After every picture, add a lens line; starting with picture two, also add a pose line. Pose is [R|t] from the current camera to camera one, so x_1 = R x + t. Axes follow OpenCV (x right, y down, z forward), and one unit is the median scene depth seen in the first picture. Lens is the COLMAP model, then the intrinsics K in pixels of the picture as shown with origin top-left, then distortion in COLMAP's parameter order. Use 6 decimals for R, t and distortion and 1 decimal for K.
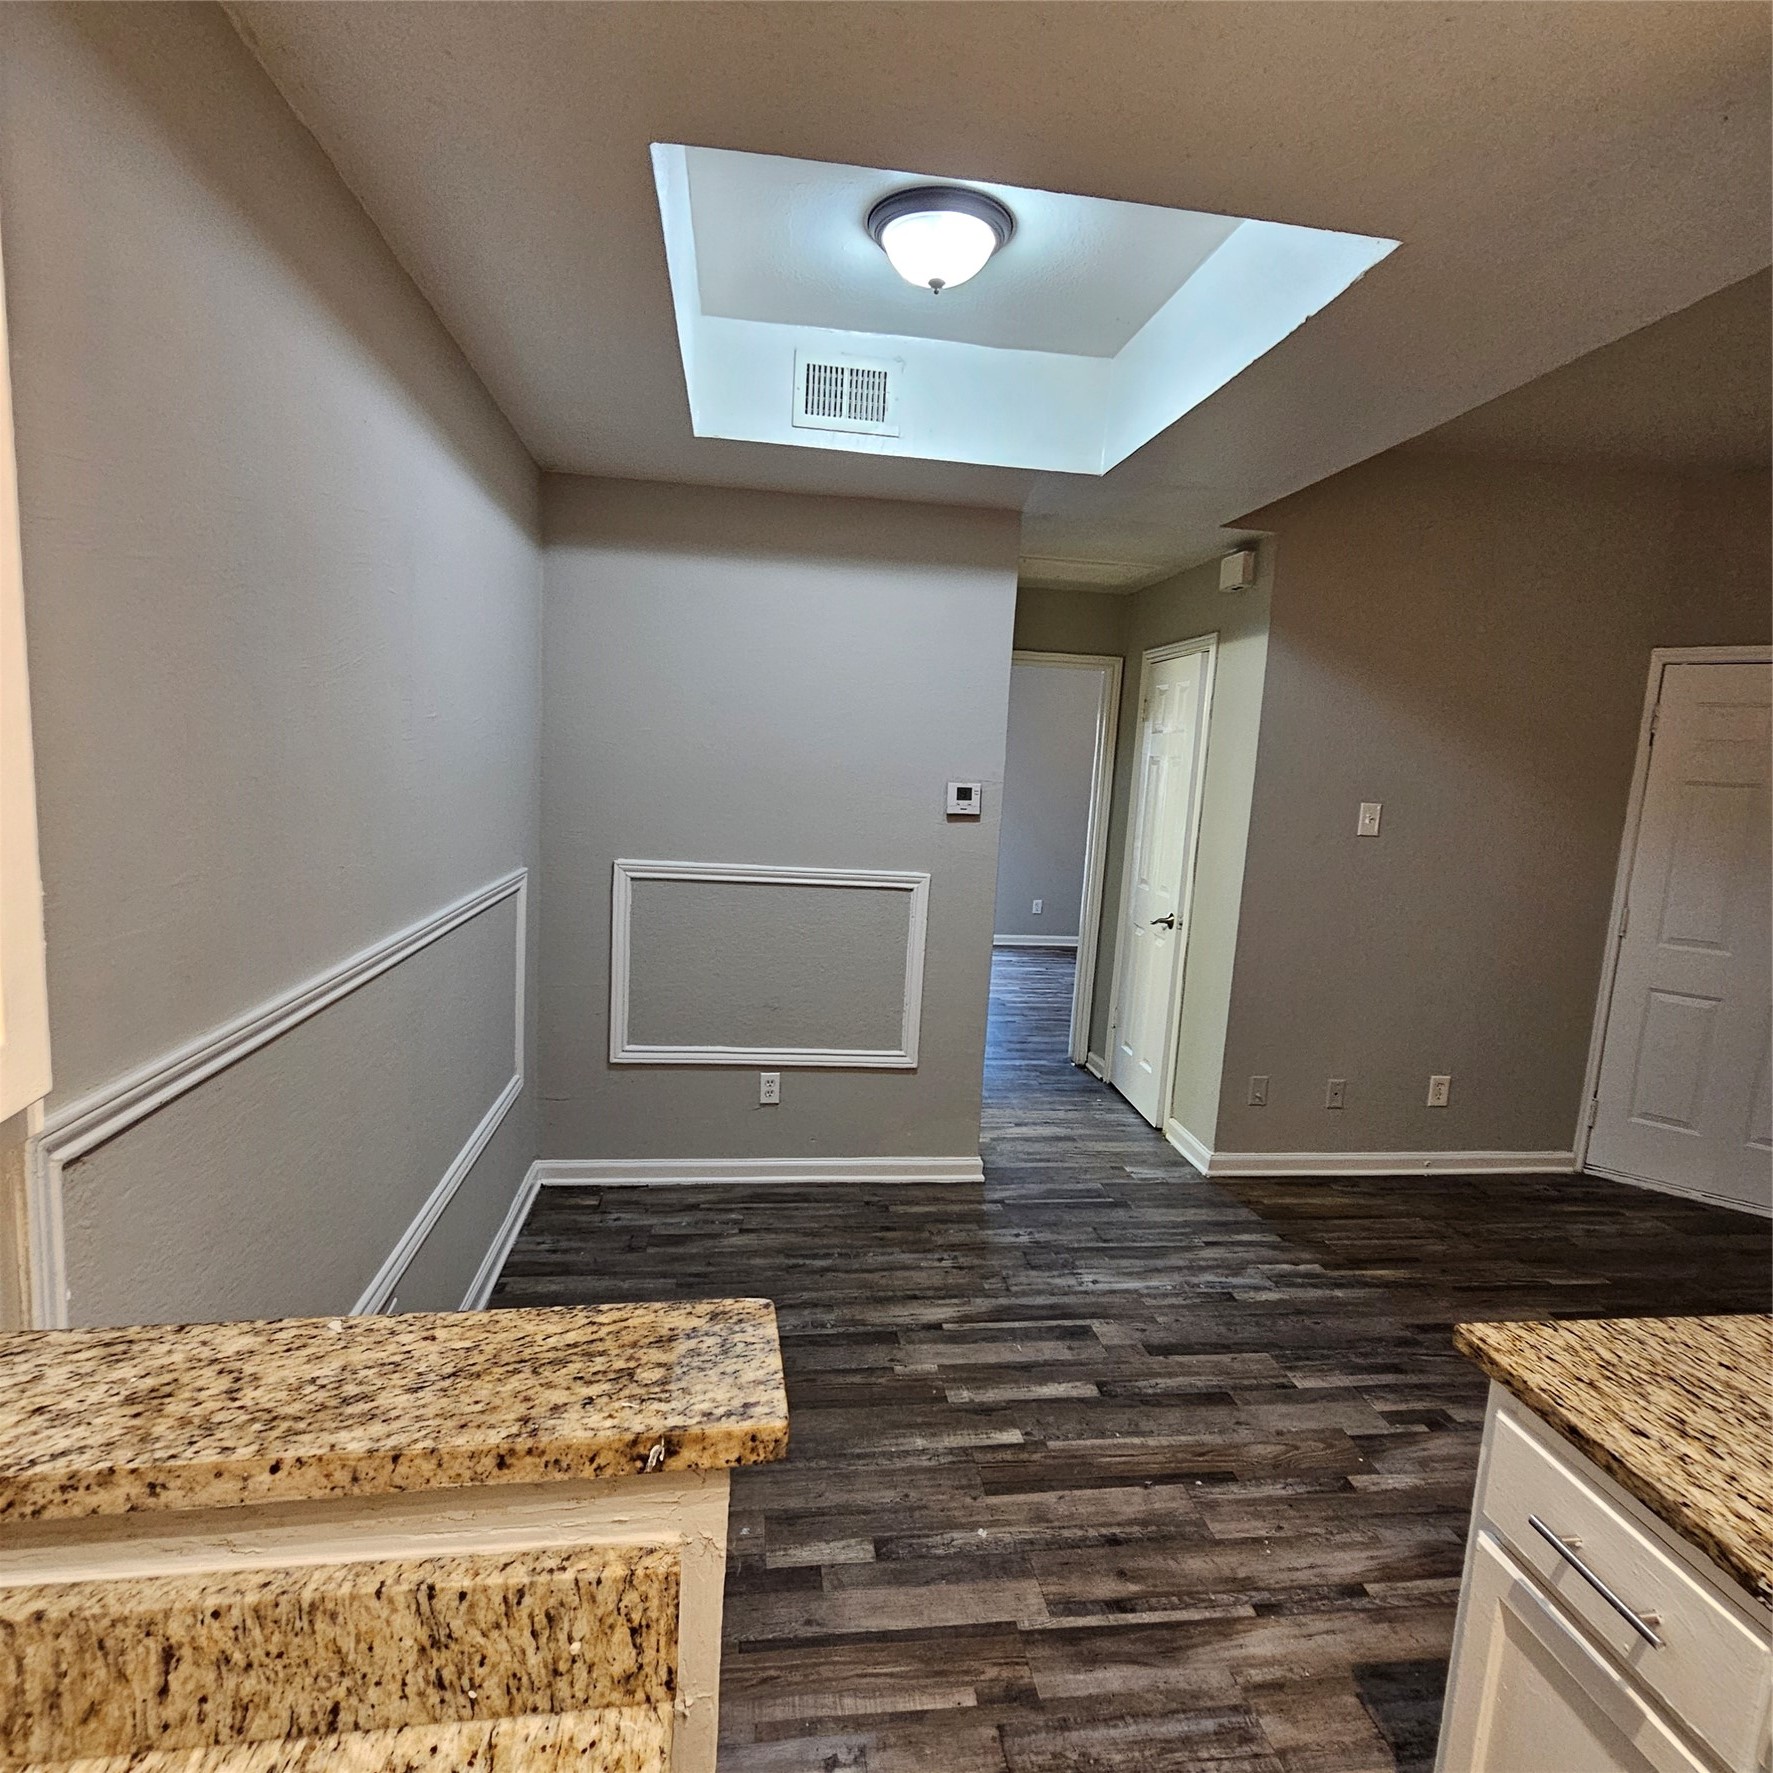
lens RADIAL K [[973.7, 0, 865.2], [0, 973.7, 886.8], [0, 0, 1]] dist [0.001146, -0.002541]
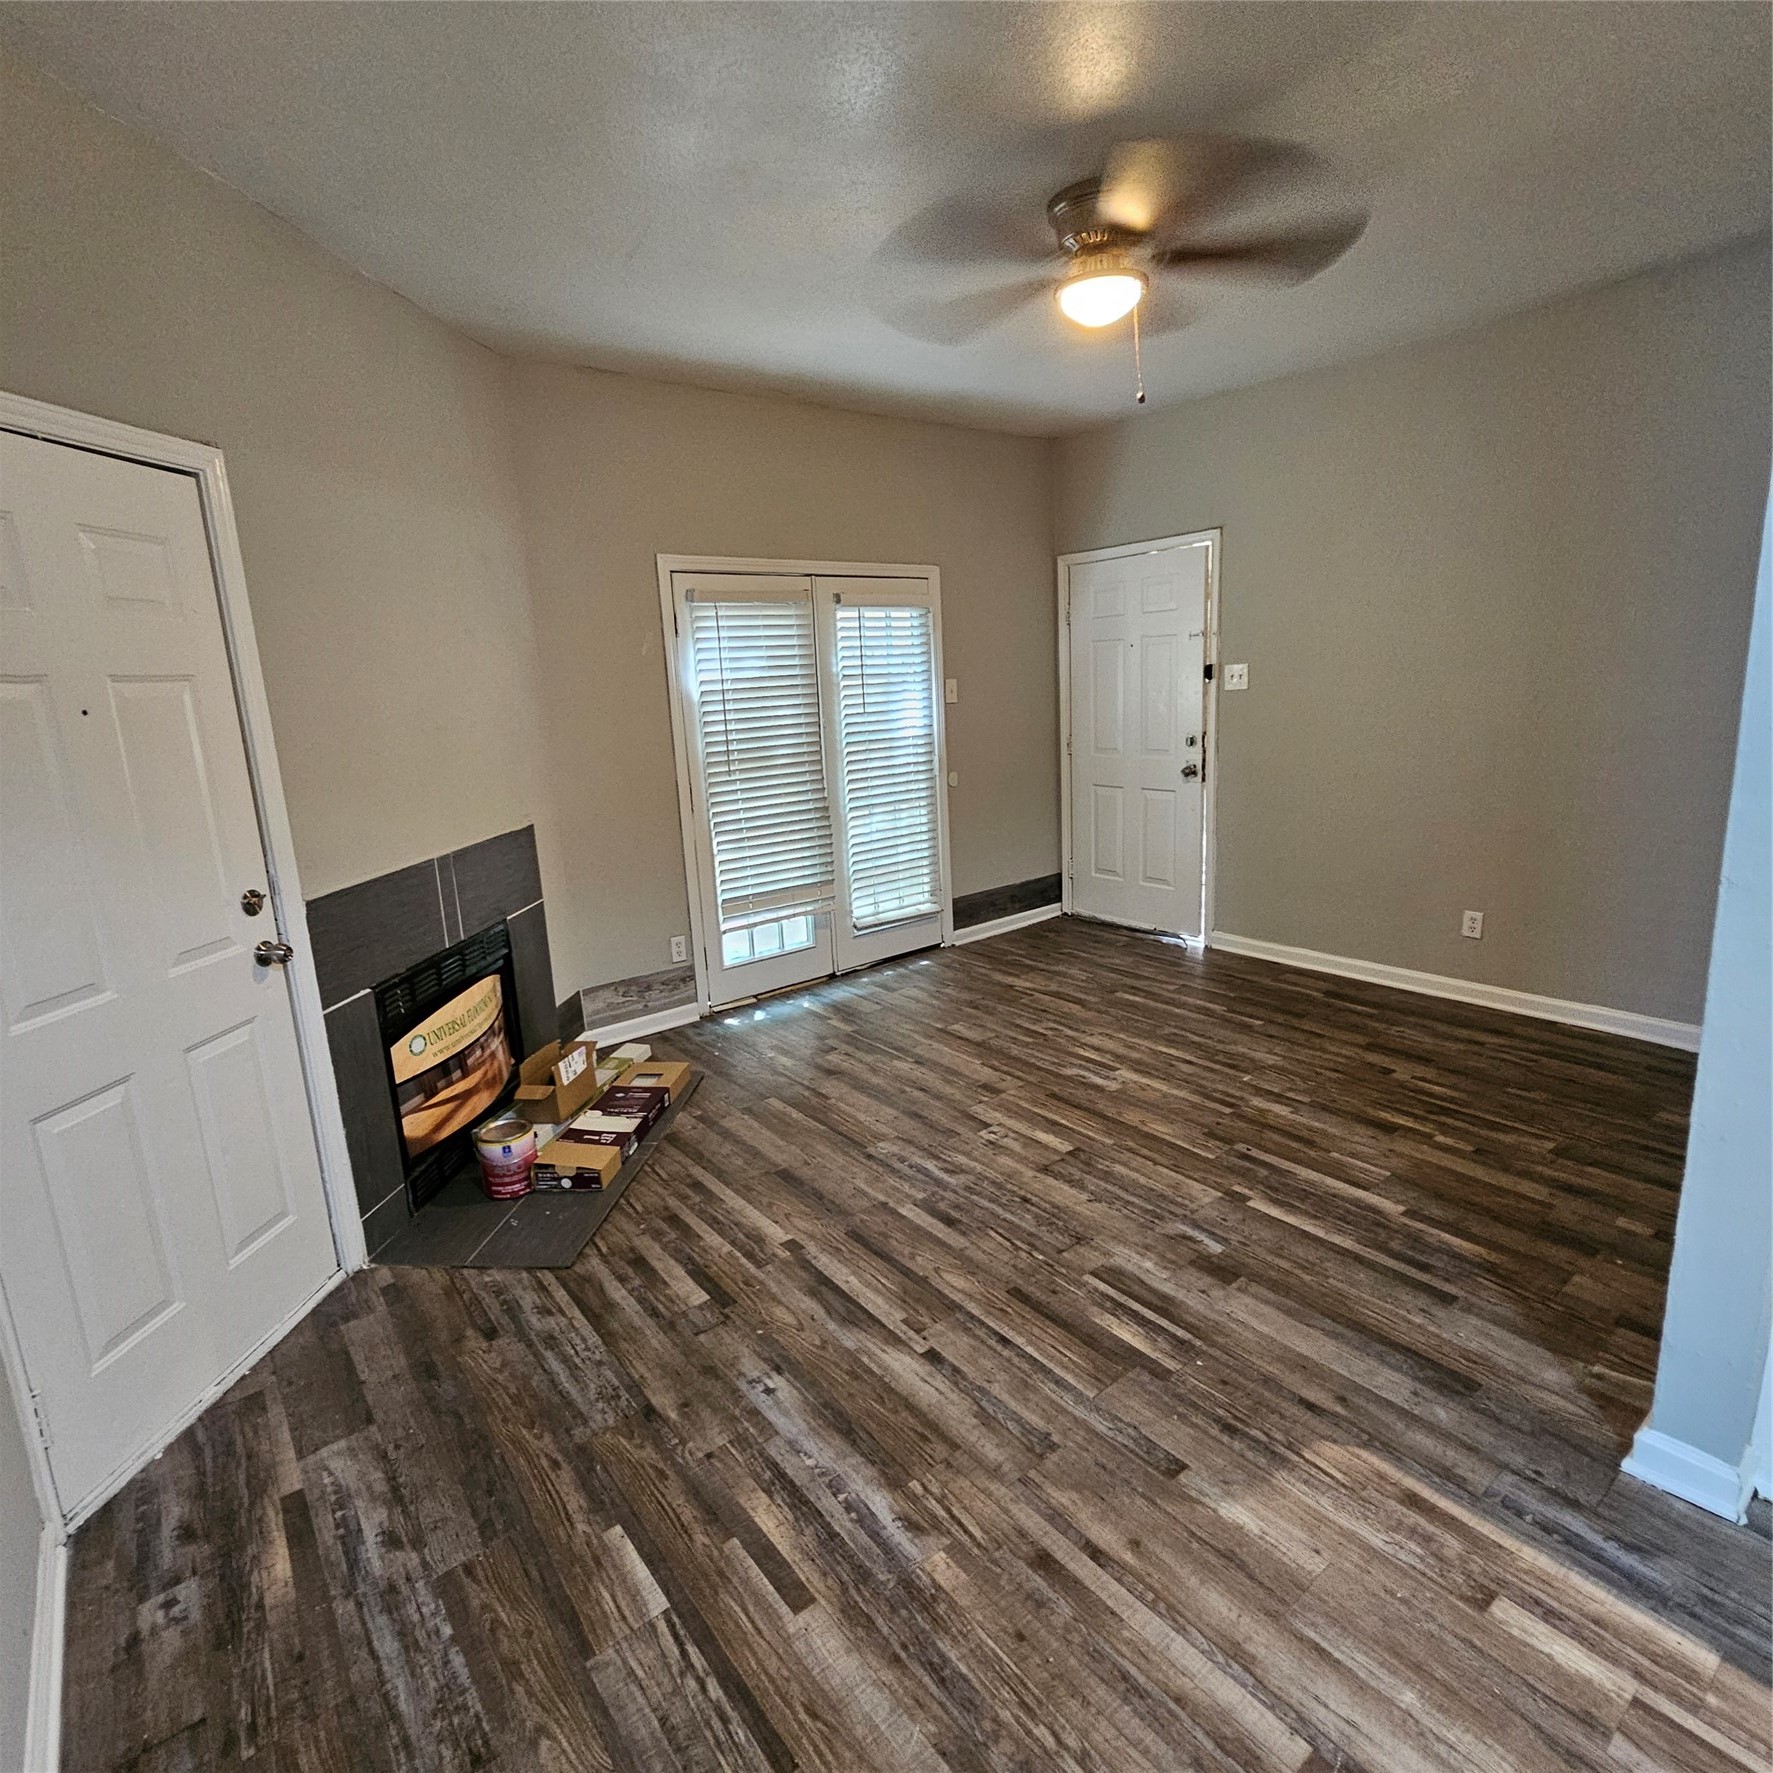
lens RADIAL K [[973.7, 0, 866.4], [0, 973.7, 883.3], [0, 0, 1]] dist [0.001146, -0.002541]
pose [[-0.513042, -0.202347, 0.834172, 0.388022], [0.138012, 0.939728, 0.312833, -0.164341], [-0.847196, 0.275623, -0.454194, 1.430554]]
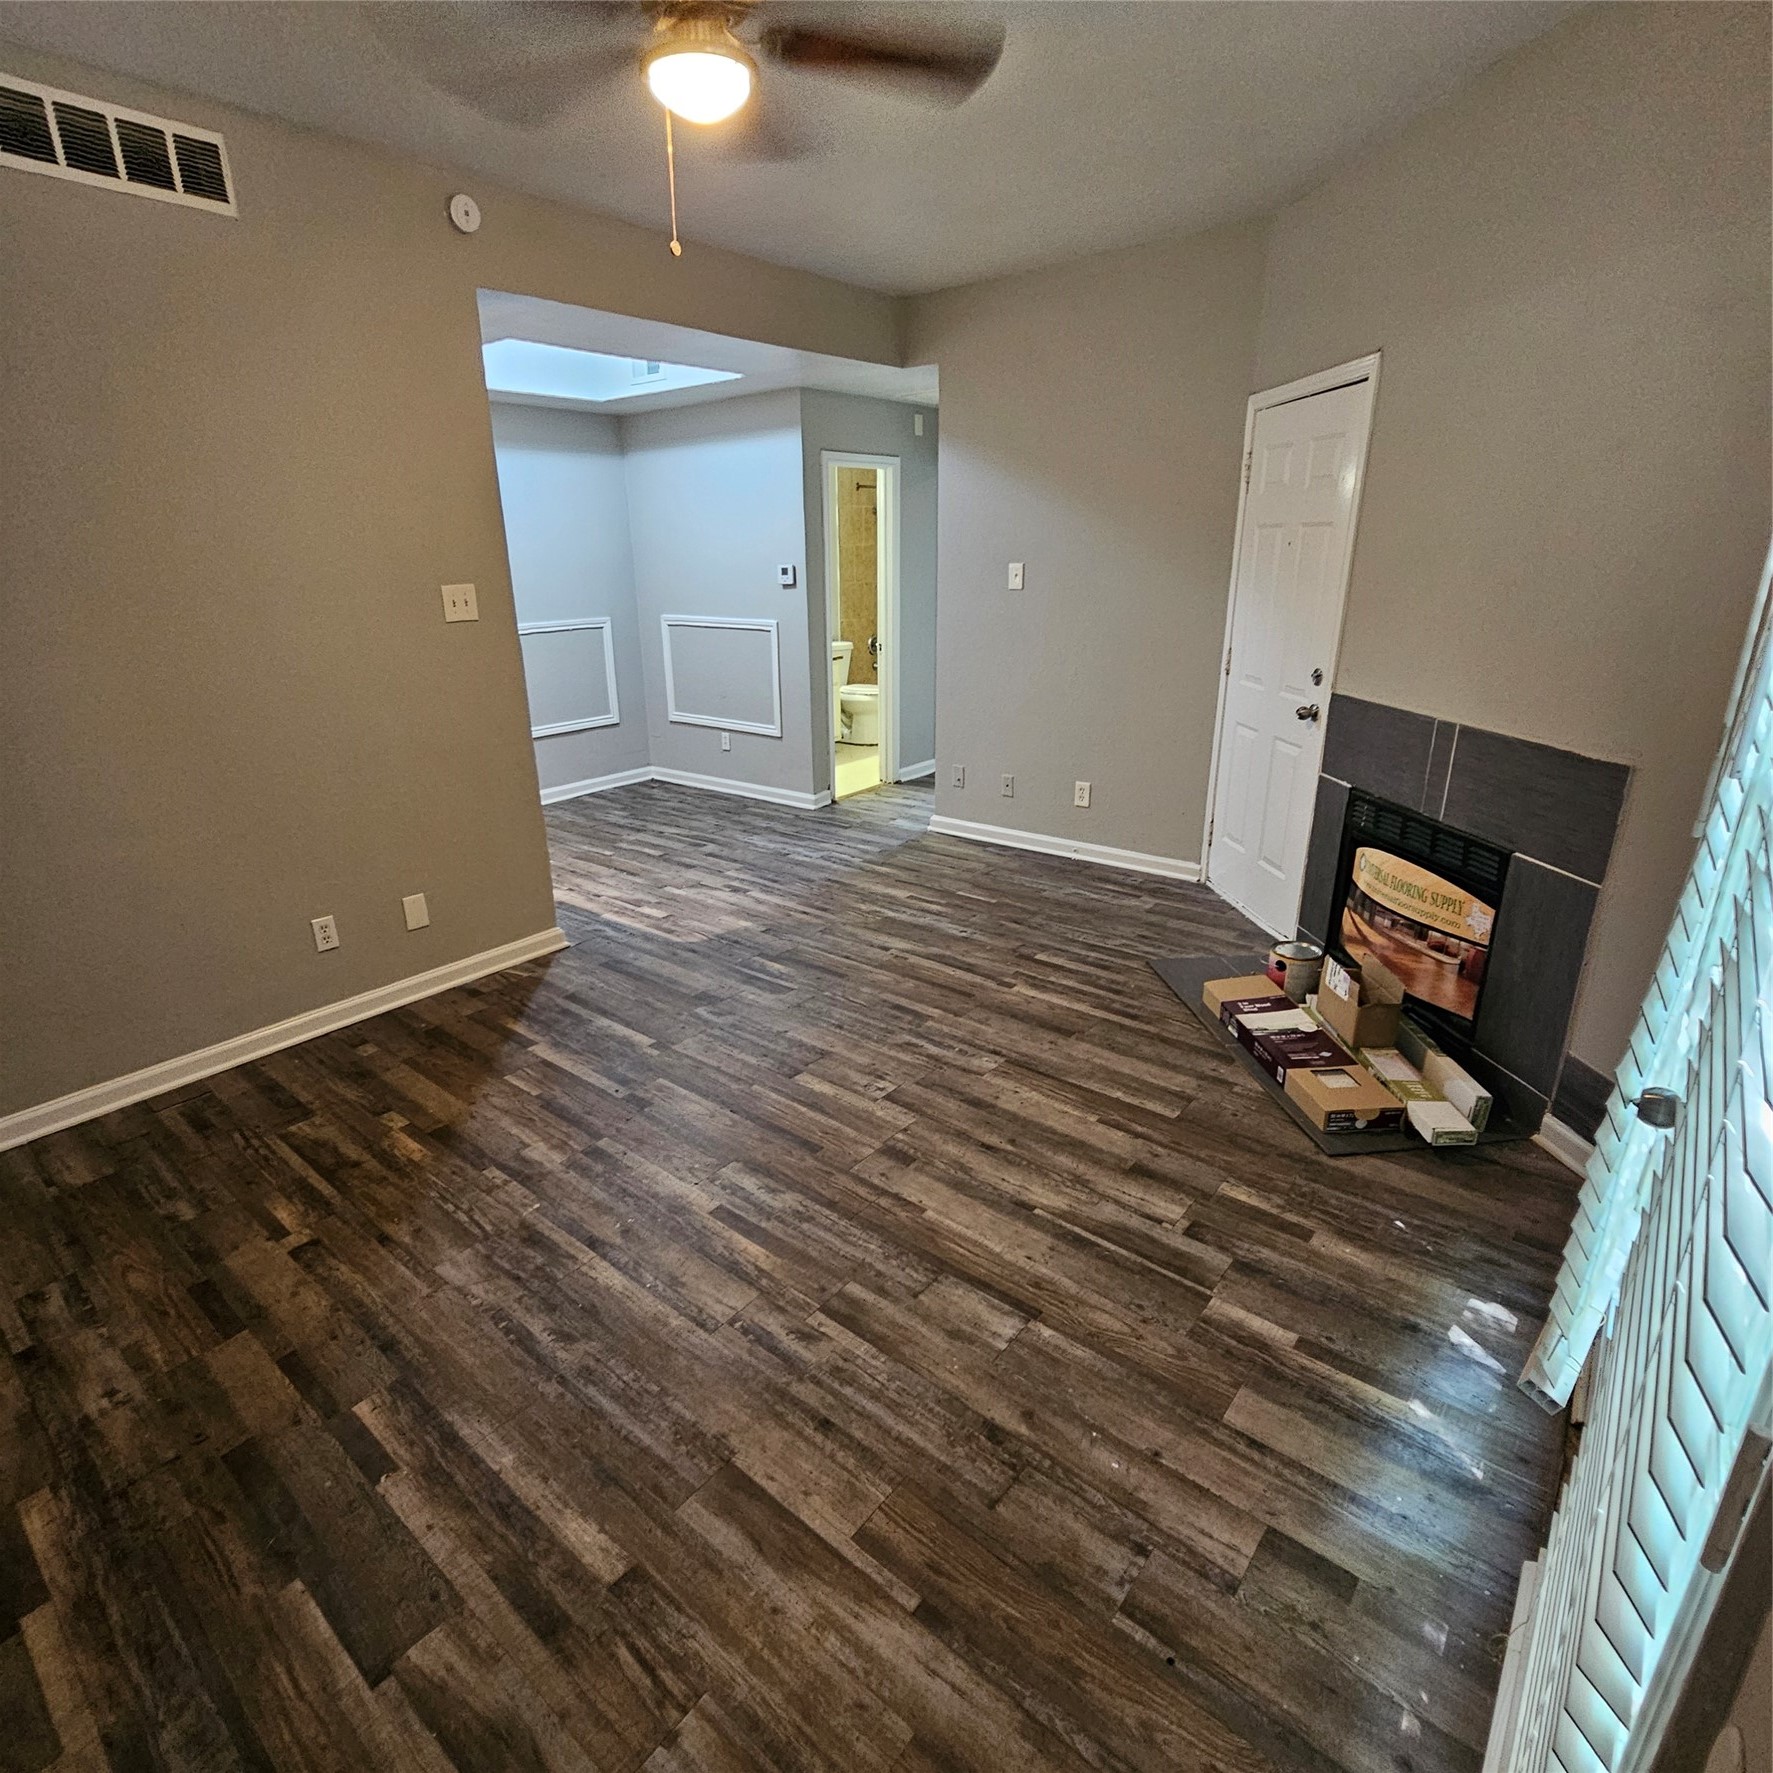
lens RADIAL K [[973.7, 0, 862.5], [0, 973.7, 891.5], [0, 0, 1]] dist [0.001146, -0.002541]
pose [[0.681455, 0.181960, -0.708879, 2.294999], [-0.041520, 0.976651, 0.210780, 0.130803], [0.730681, -0.114205, 0.673099, -0.158829]]
